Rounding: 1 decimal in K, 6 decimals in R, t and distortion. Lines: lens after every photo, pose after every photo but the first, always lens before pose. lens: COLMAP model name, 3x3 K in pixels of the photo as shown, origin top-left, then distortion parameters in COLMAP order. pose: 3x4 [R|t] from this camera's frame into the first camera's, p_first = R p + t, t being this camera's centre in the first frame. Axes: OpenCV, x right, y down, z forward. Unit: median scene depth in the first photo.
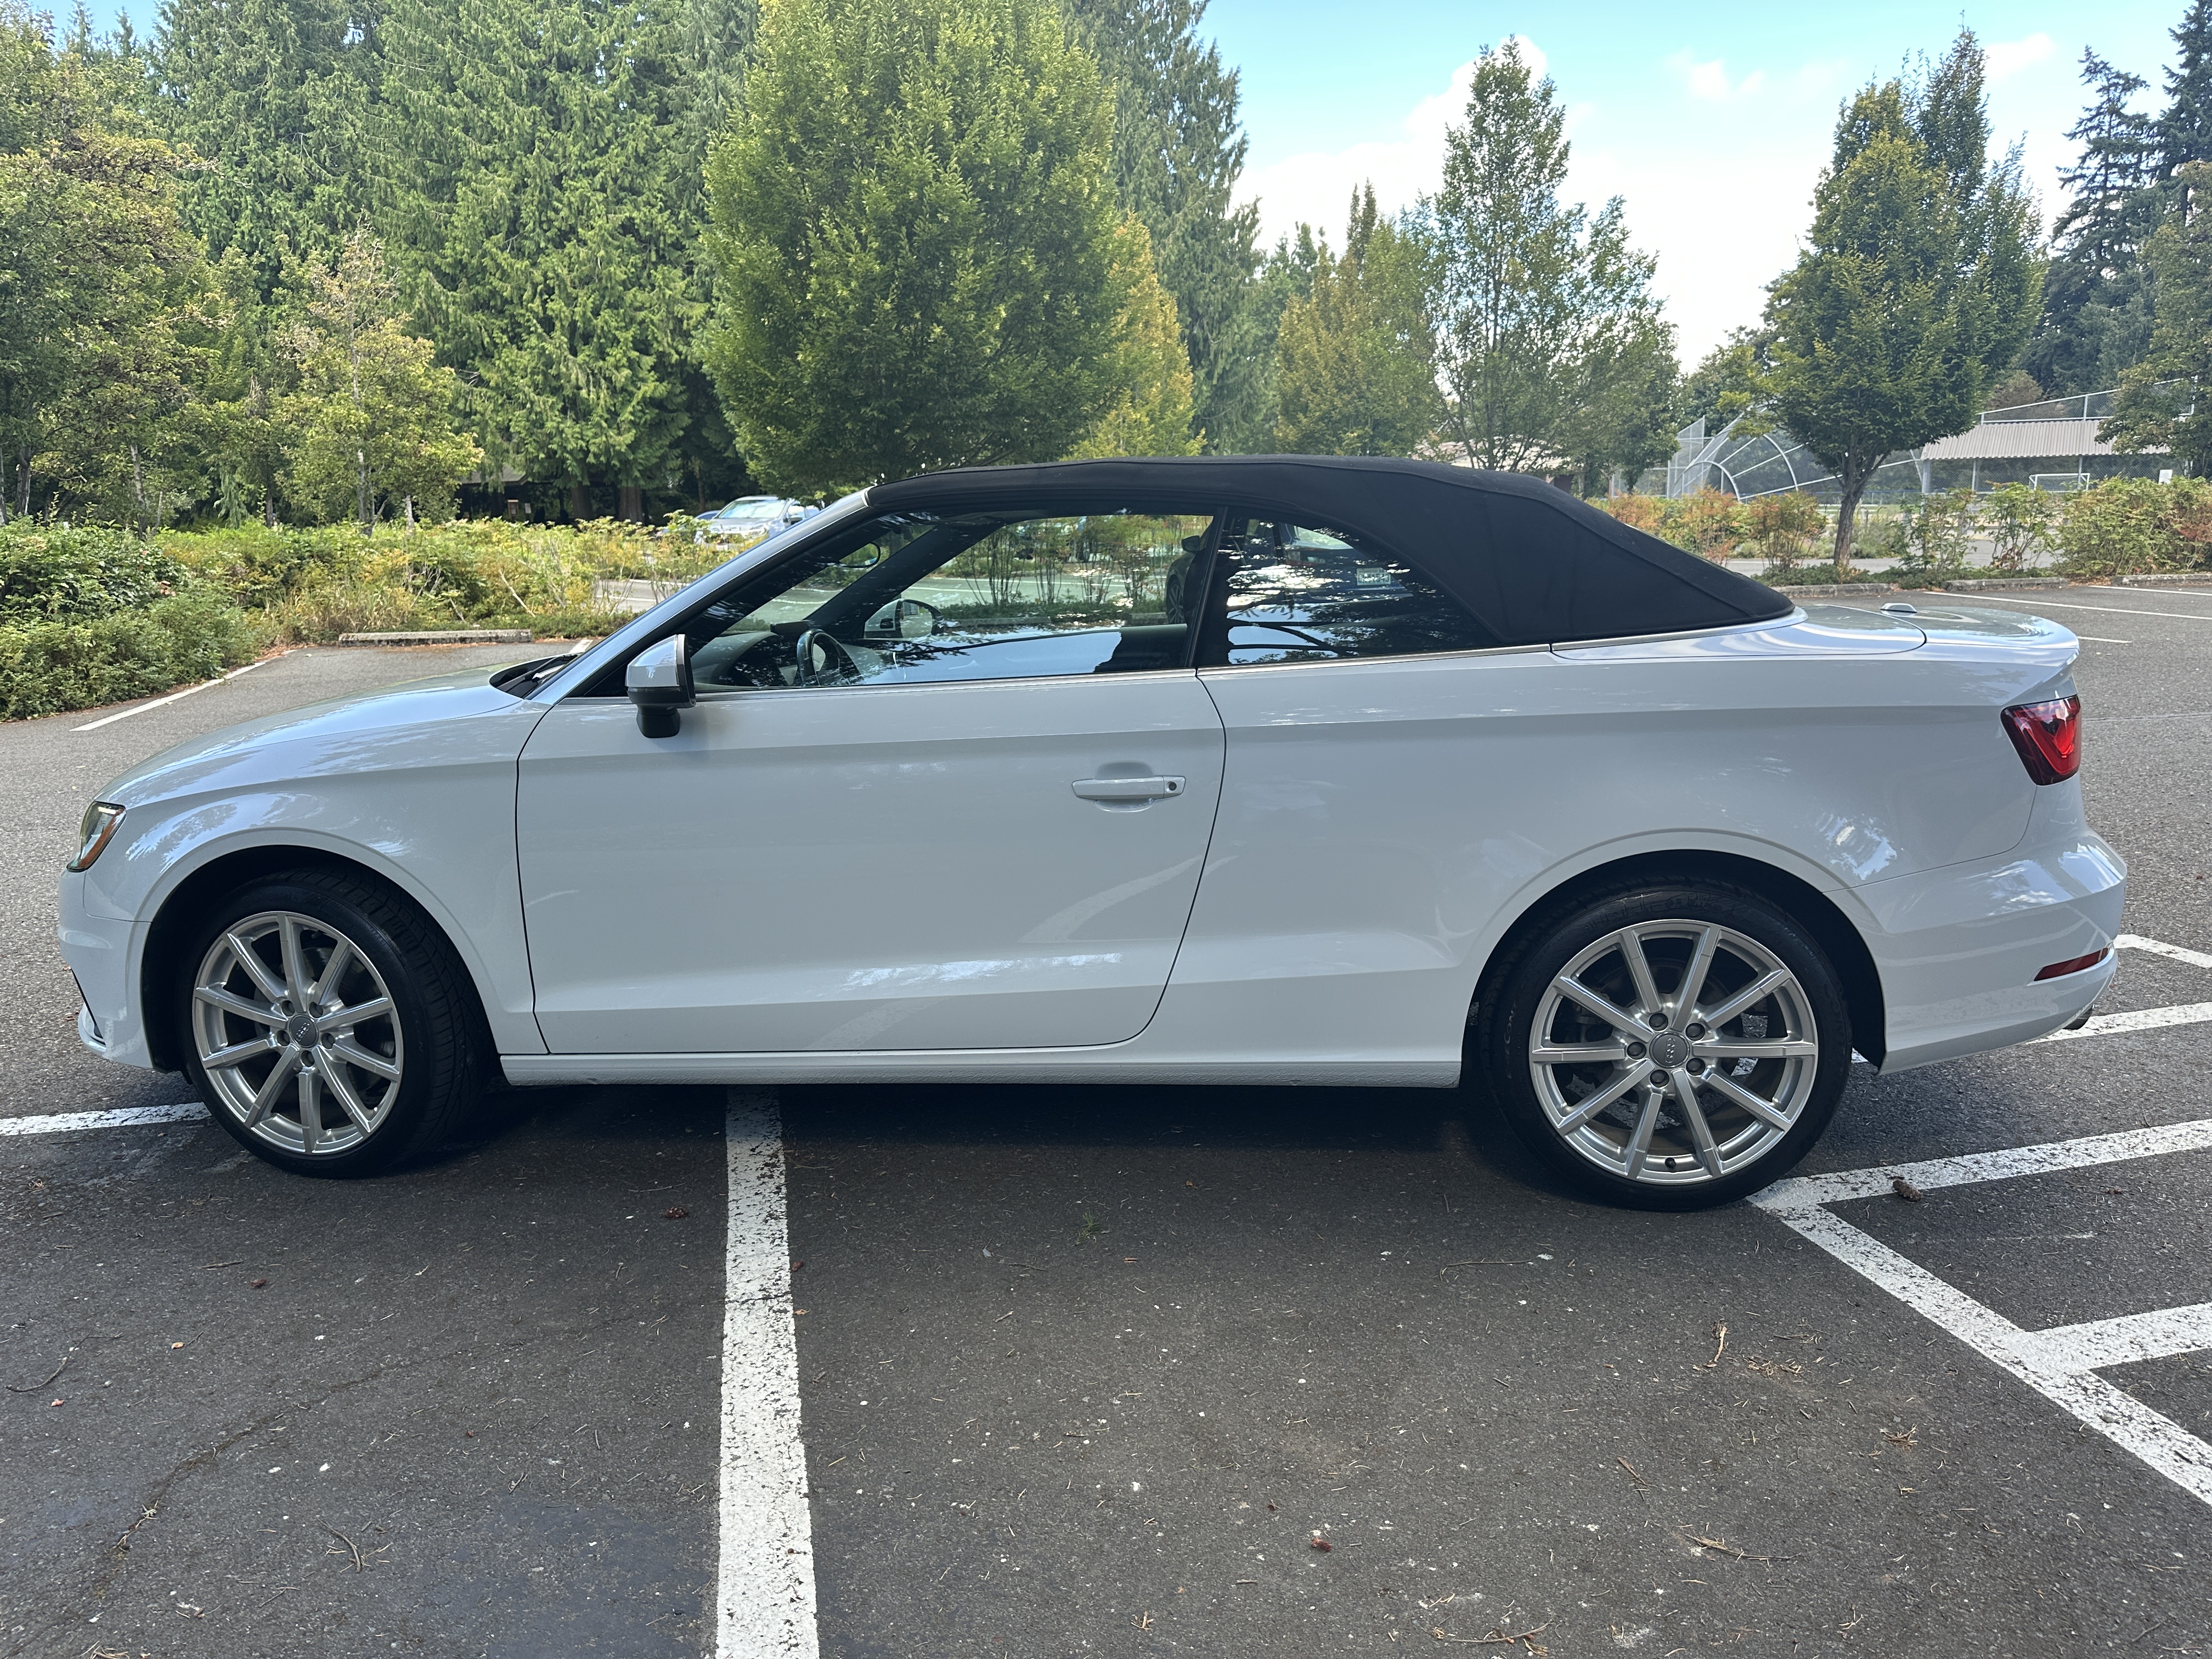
lens RADIAL K [[1600.3, 0, 1113.3], [0, 1600.3, 820.9], [0, 0, 1]] dist [0.002668, -0.014423]
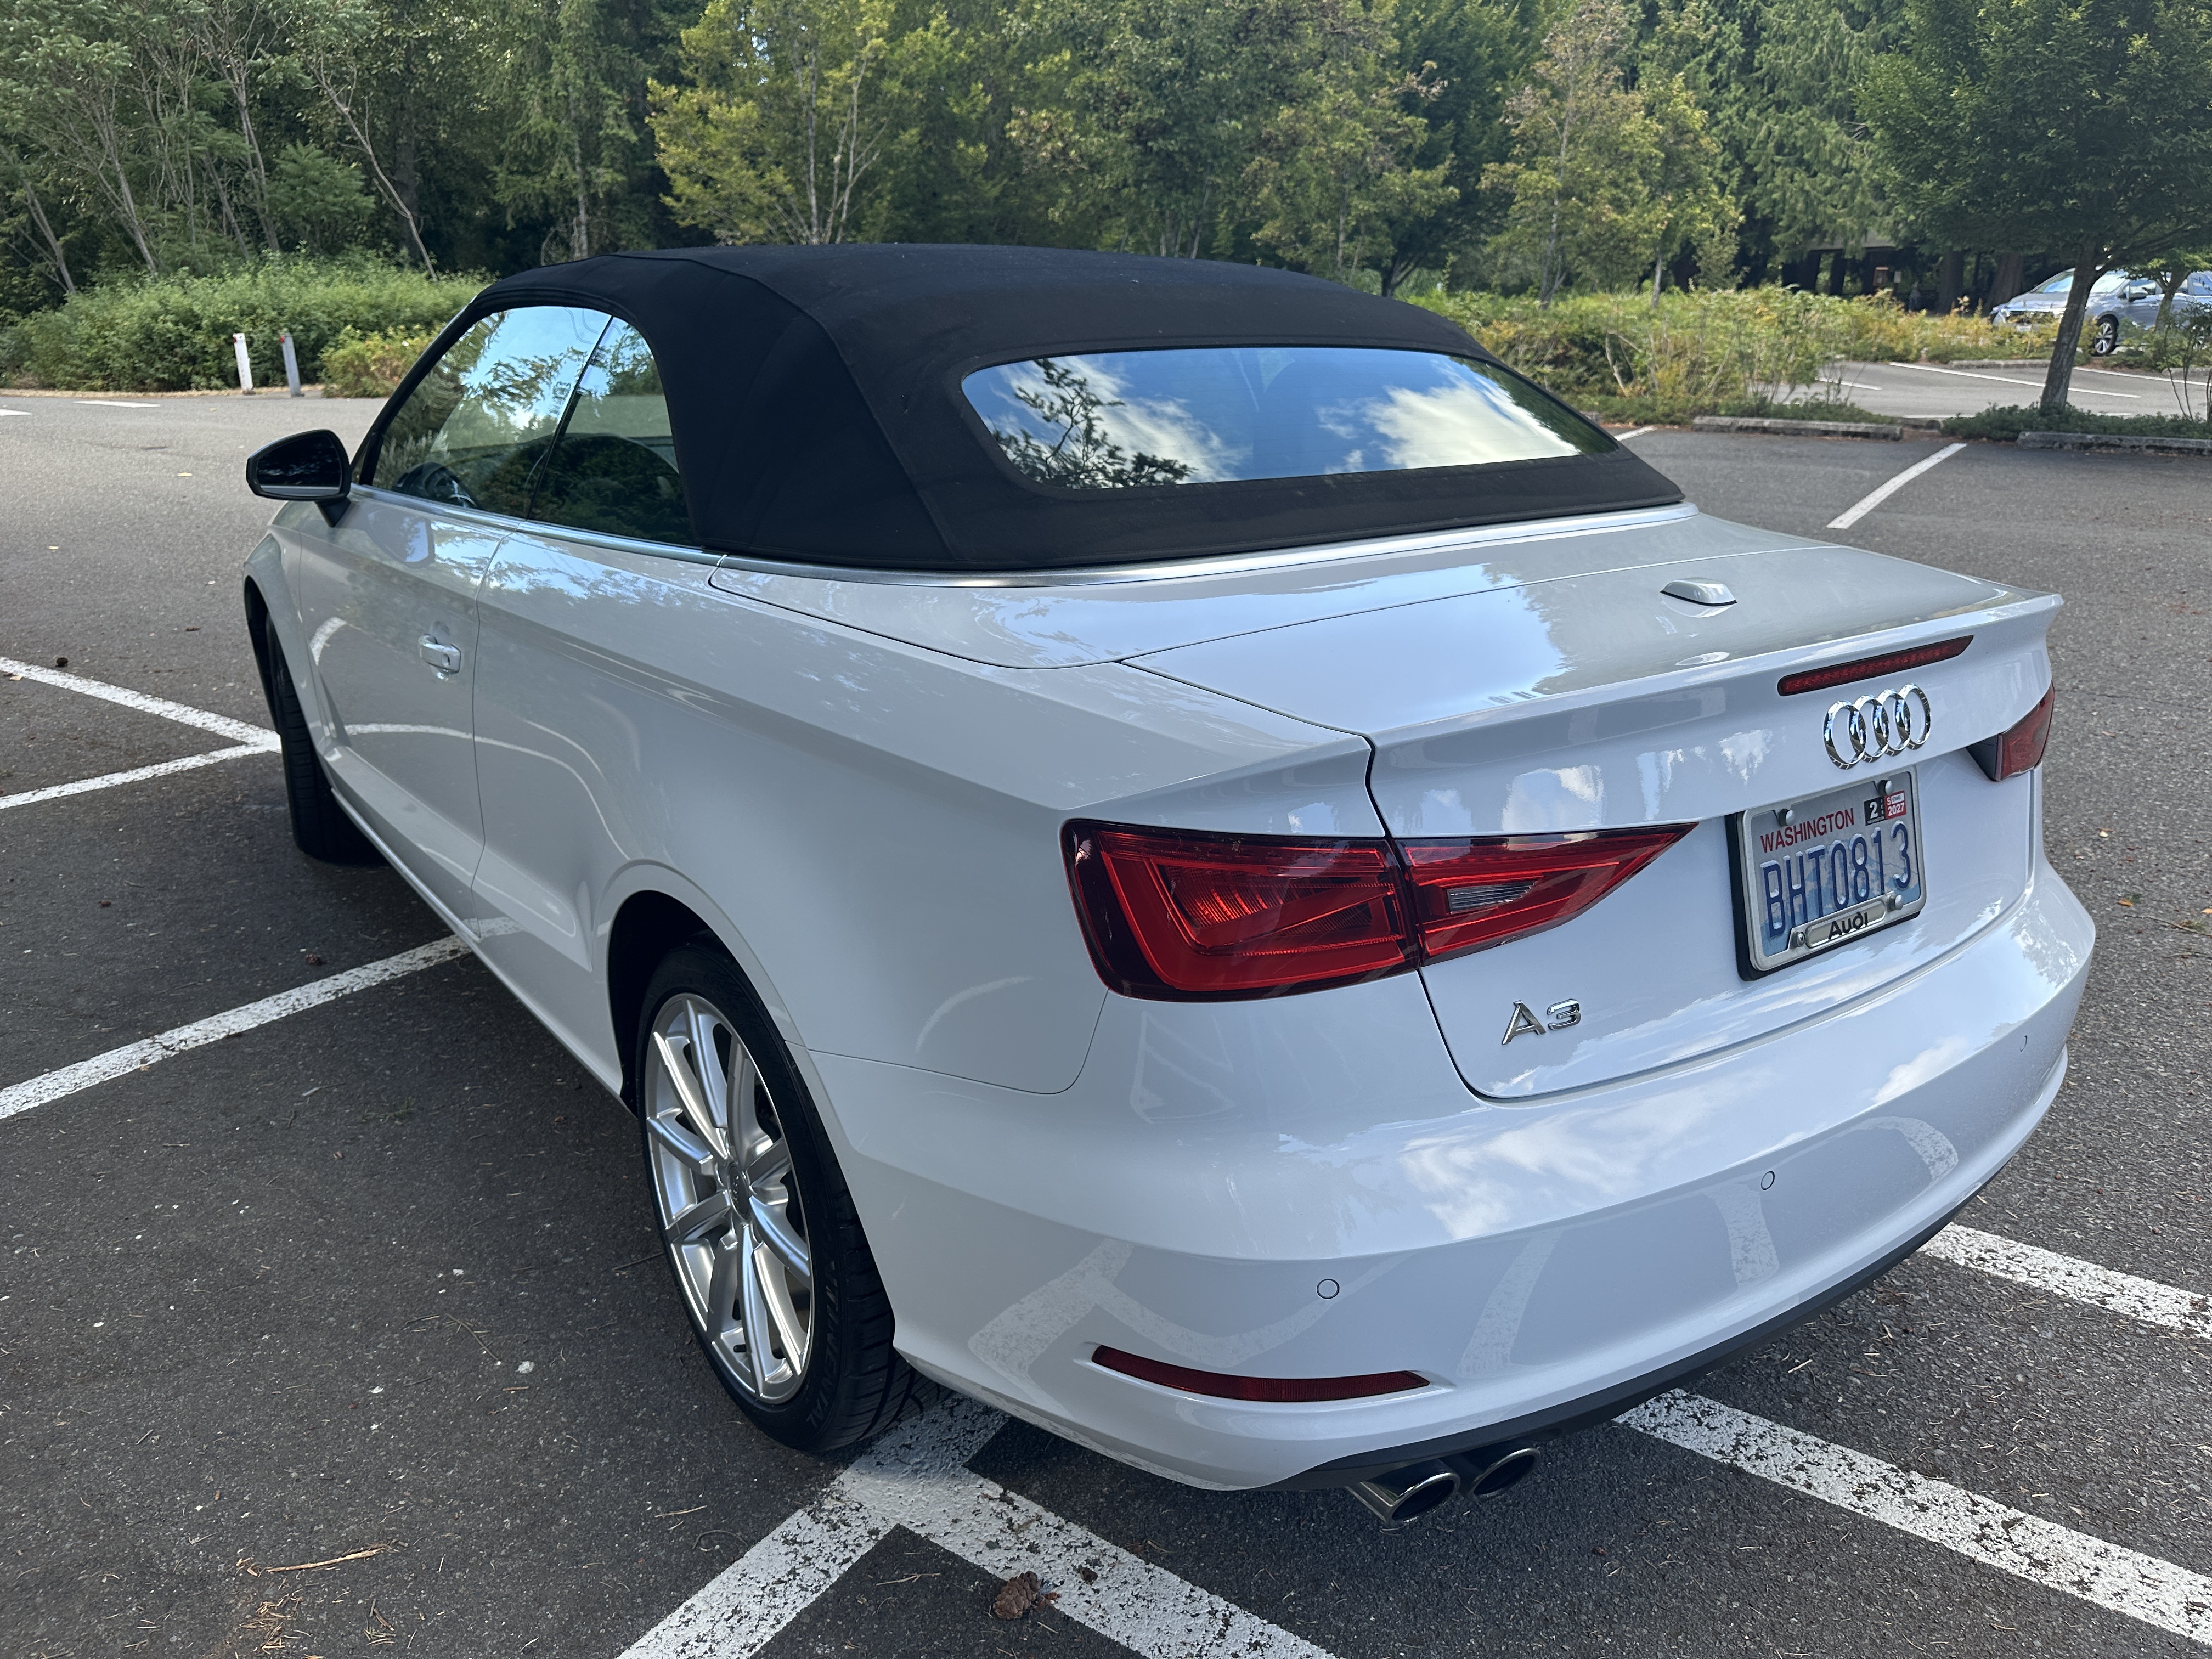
lens RADIAL K [[1600.3, 0, 1109.5], [0, 1600.3, 835.9], [0, 0, 1]] dist [0.002668, -0.014423]
pose [[0.669887, 0.256572, -0.696722, 0.174590], [-0.153092, 0.965961, 0.208525, -0.031748], [0.726508, -0.033025, 0.686364, 0.132327]]
